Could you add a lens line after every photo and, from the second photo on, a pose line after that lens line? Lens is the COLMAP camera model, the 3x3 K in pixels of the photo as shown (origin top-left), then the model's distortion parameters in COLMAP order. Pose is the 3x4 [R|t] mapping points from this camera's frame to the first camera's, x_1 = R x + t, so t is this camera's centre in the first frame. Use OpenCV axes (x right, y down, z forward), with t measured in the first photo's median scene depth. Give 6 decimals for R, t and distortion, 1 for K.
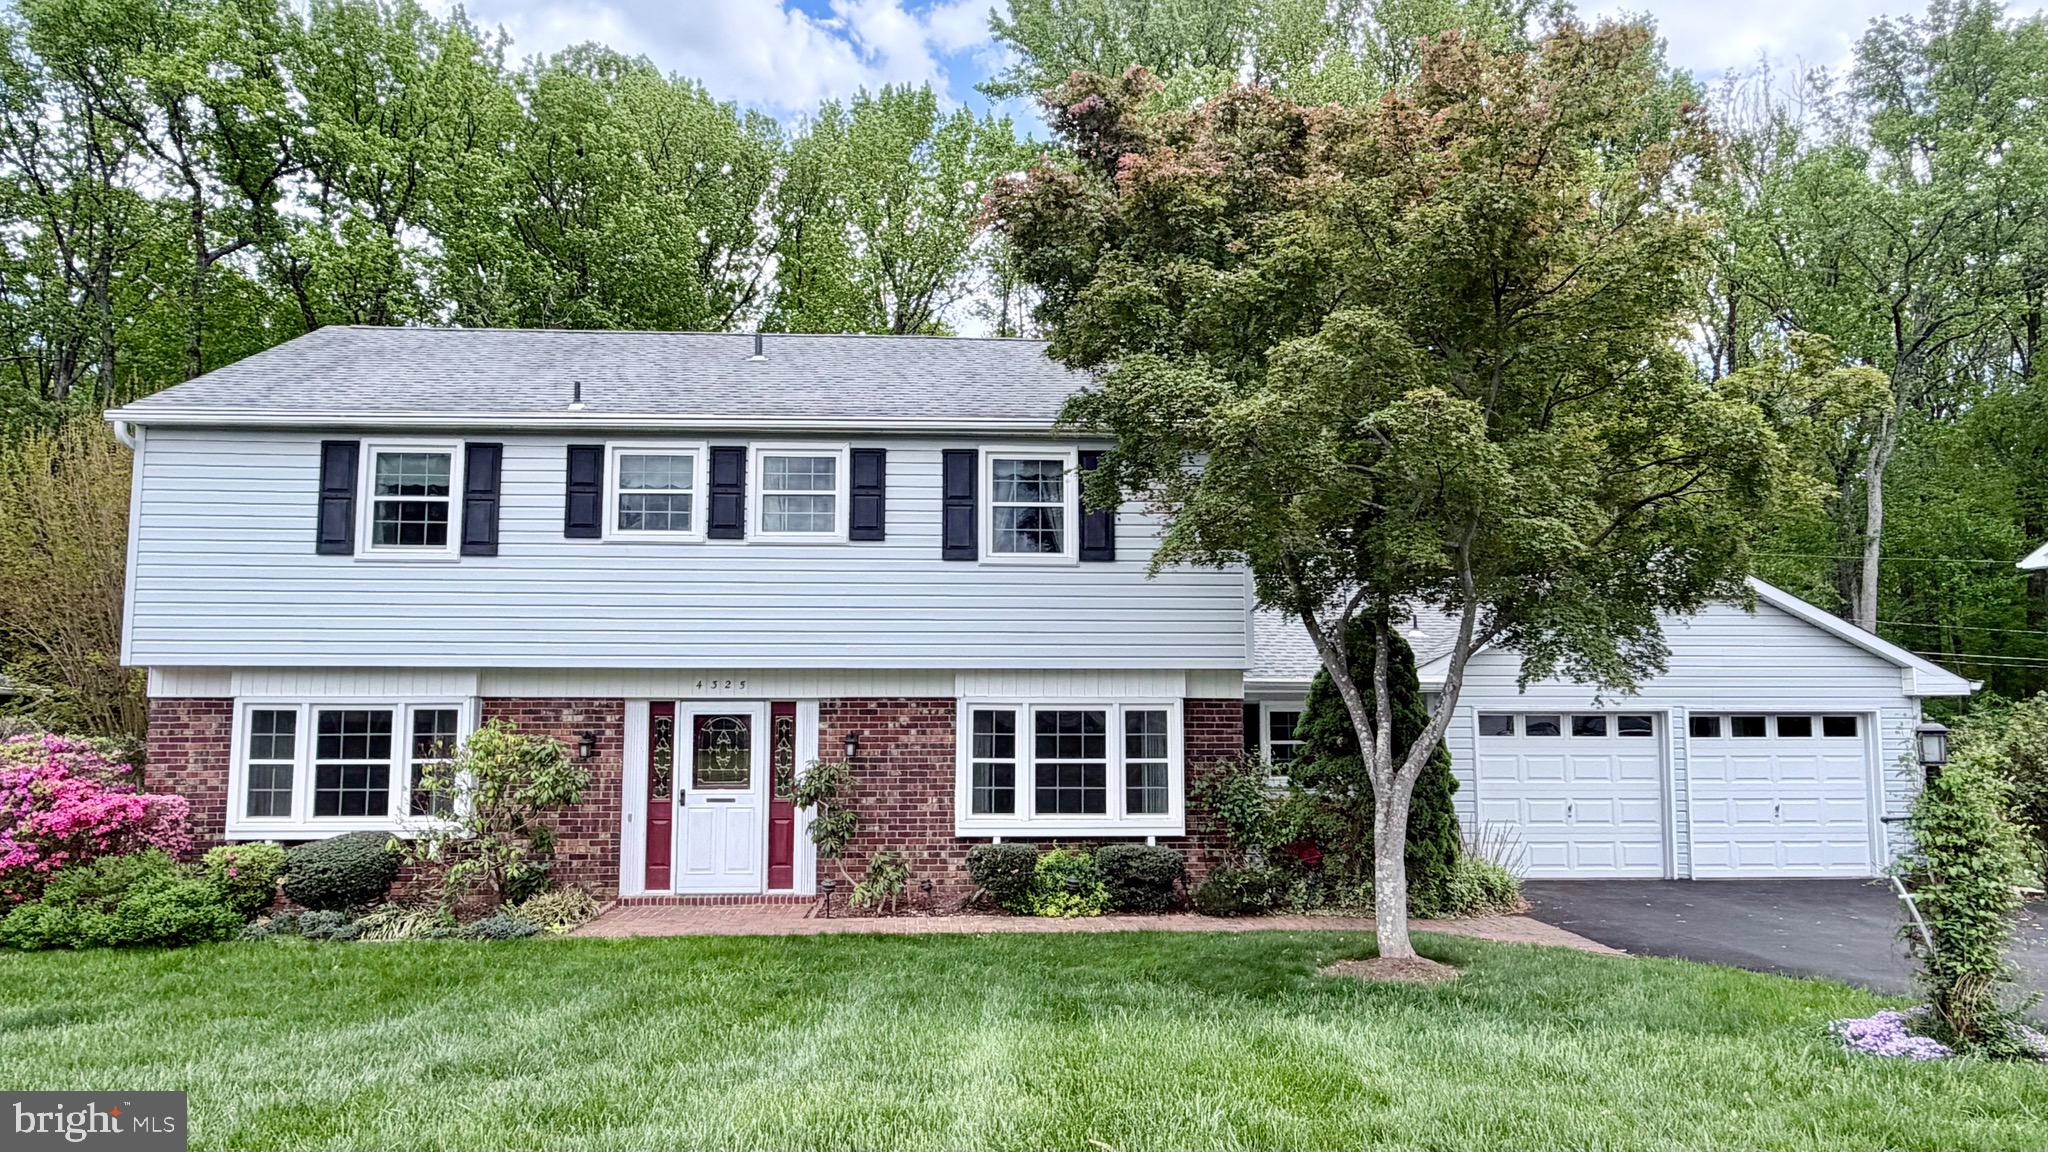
lens RADIAL K [[1118.9, 0, 1024.1], [0, 1118.9, 591.0], [0, 0, 1]] dist [-0.000442, 0.001836]
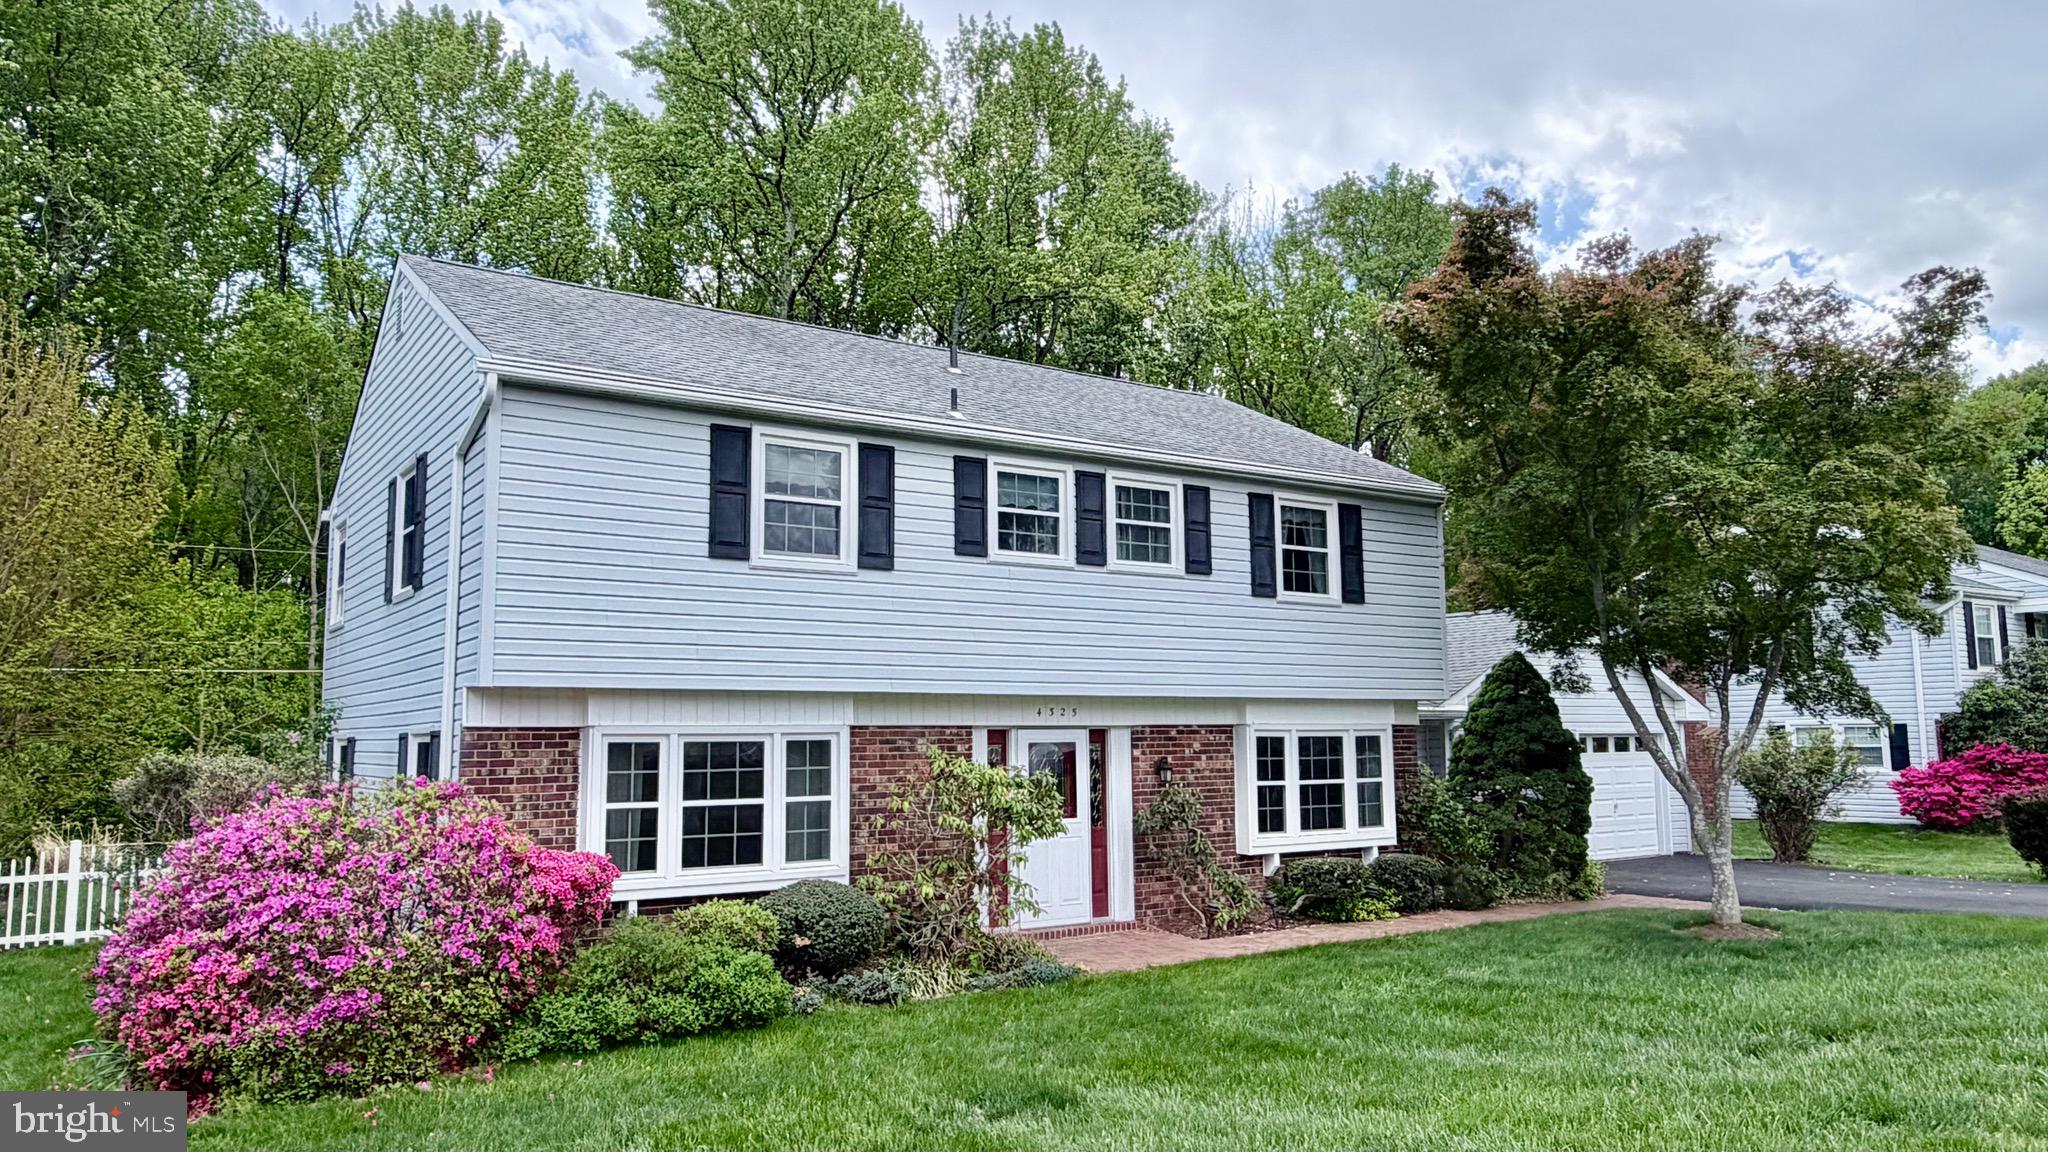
lens RADIAL K [[1393.4, 0, 1025.6], [0, 1393.4, 572.8], [0, 0, 1]] dist [0.009179, 0.000214]
pose [[0.853216, 0.053722, 0.518783, -0.944055], [-0.045715, 0.998556, -0.028219, -0.002233], [-0.519550, 0.000361, 0.854440, -0.026763]]
